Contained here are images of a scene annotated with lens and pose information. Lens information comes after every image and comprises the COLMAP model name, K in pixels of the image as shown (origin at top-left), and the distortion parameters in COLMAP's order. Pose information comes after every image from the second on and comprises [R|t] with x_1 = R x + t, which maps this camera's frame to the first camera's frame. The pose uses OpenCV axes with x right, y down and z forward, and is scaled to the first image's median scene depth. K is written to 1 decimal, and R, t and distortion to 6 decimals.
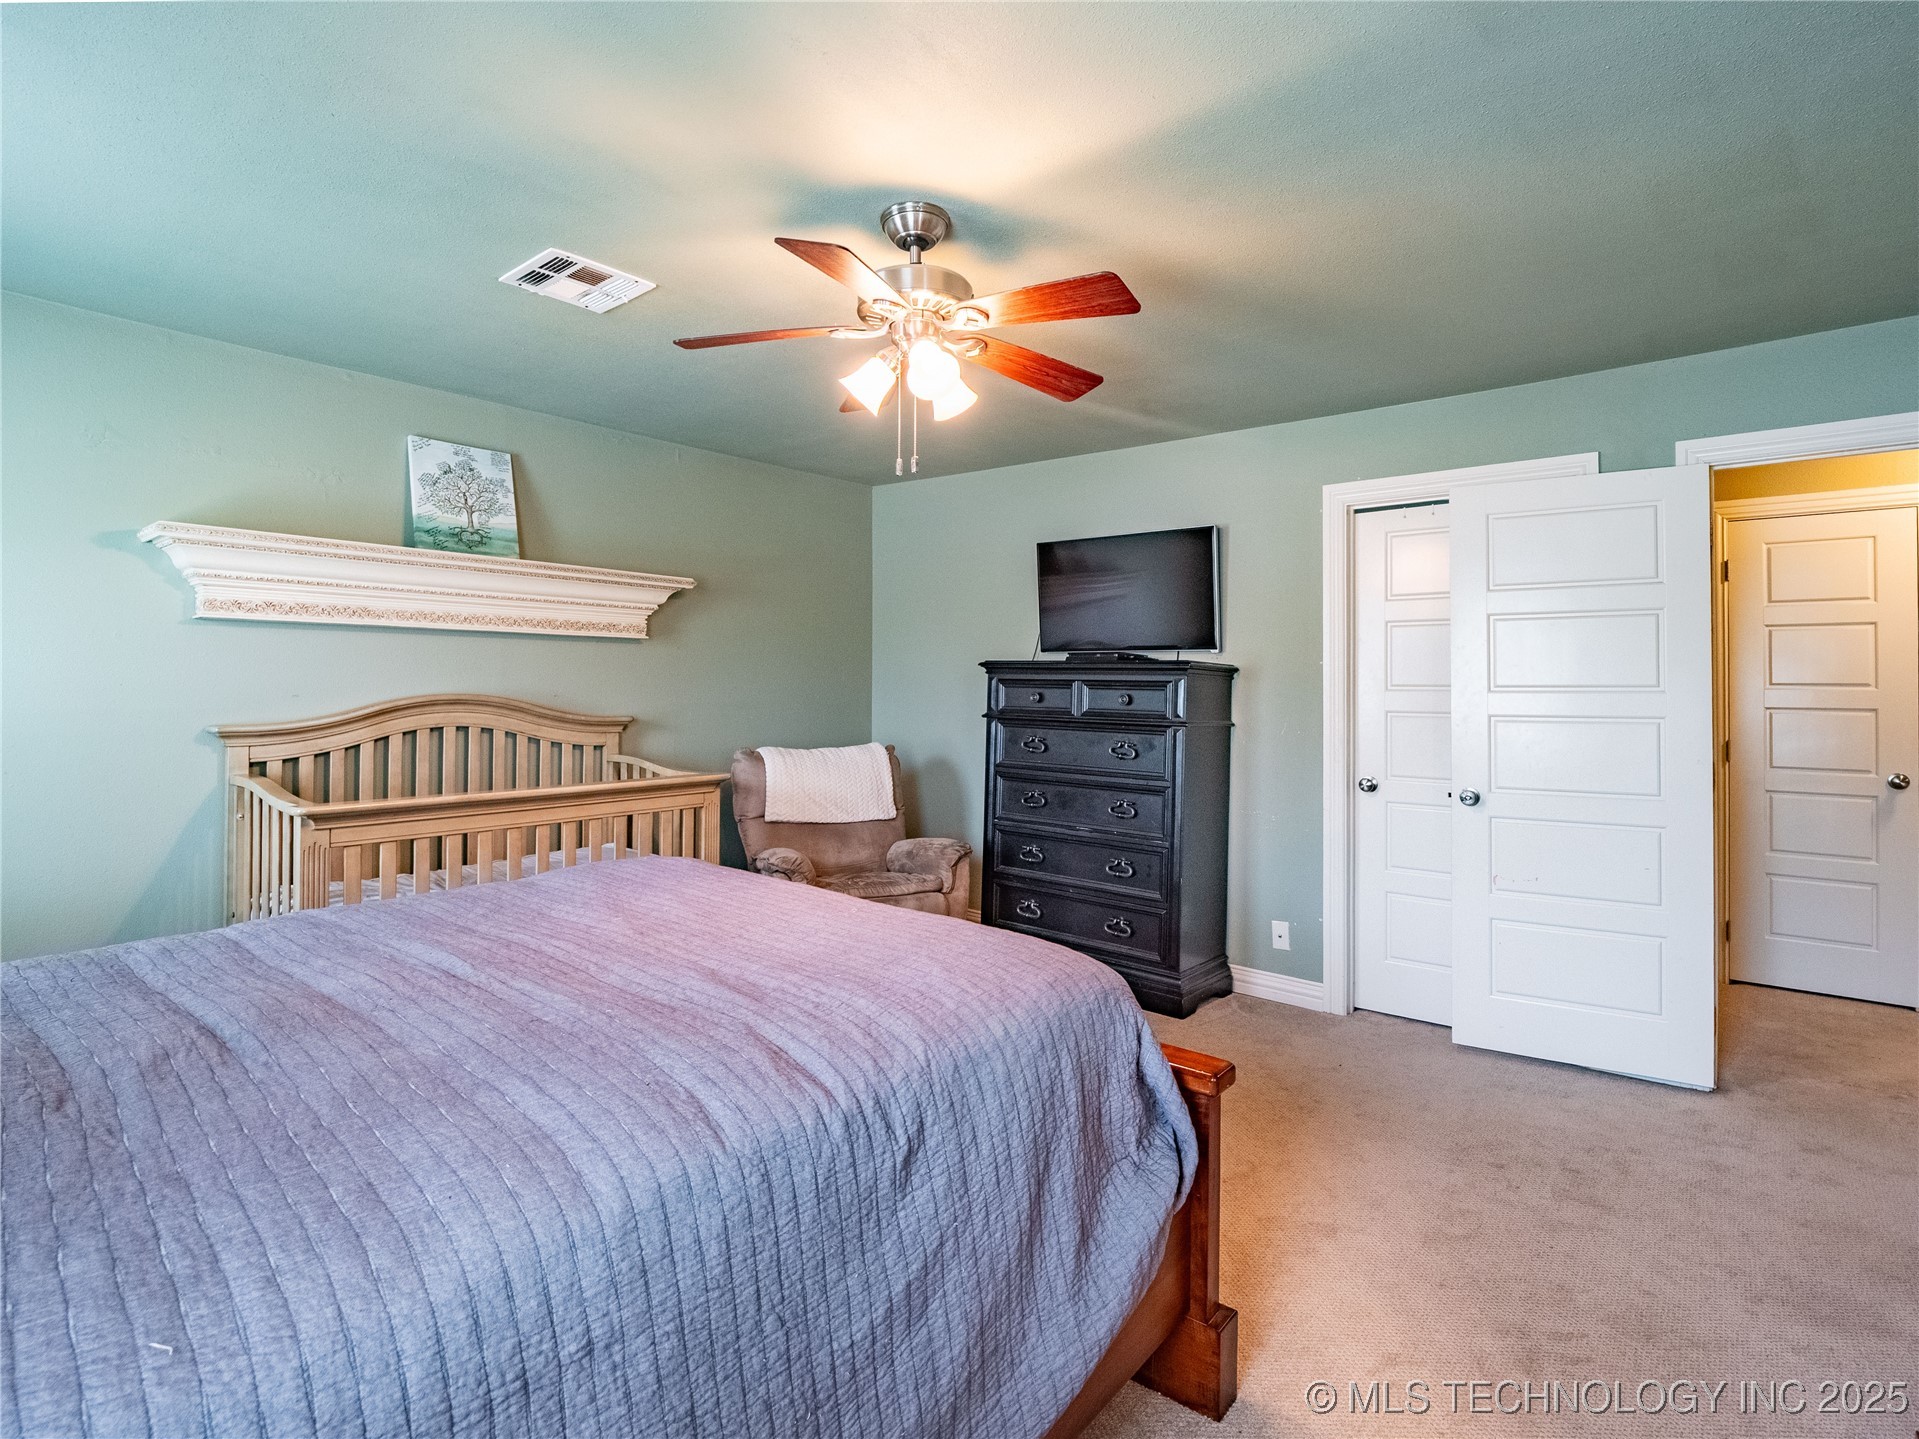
lens RADIAL K [[951.0, 0, 966.0], [0, 951.0, 673.3], [0, 0, 1]] dist [-0.001261, -0.000501]
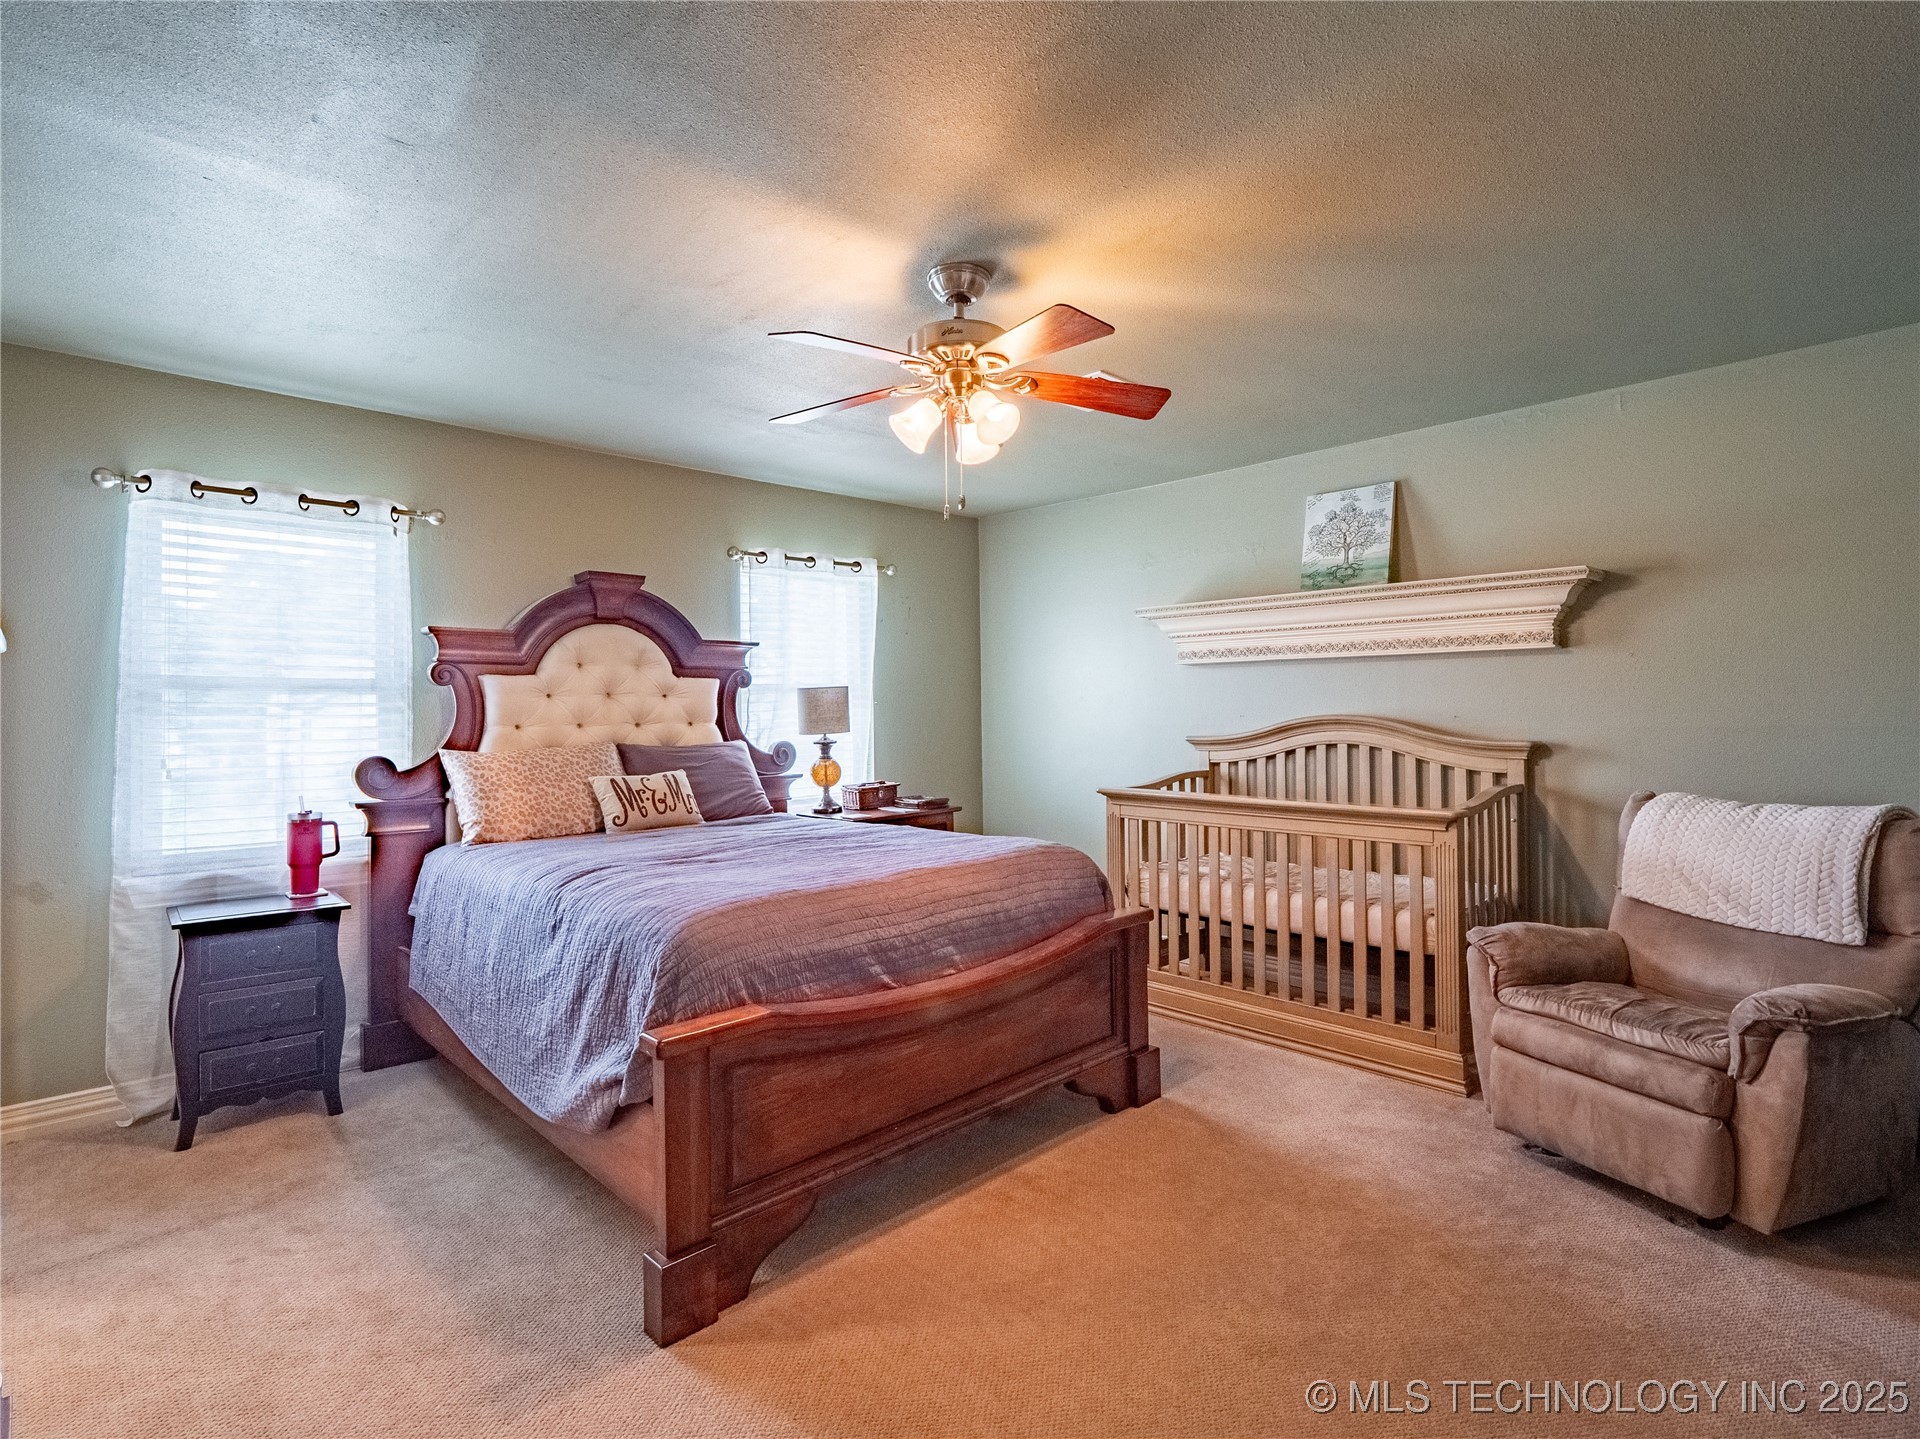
lens RADIAL K [[960.3, 0, 972.2], [0, 960.3, 711.0], [0, 0, 1]] dist [-0.002791, -0.003658]
pose [[-0.105909, -0.003111, -0.994371, 0.627933], [0.020952, 0.999766, -0.005359, 0.014235], [0.994155, -0.021402, -0.105820, 0.681904]]
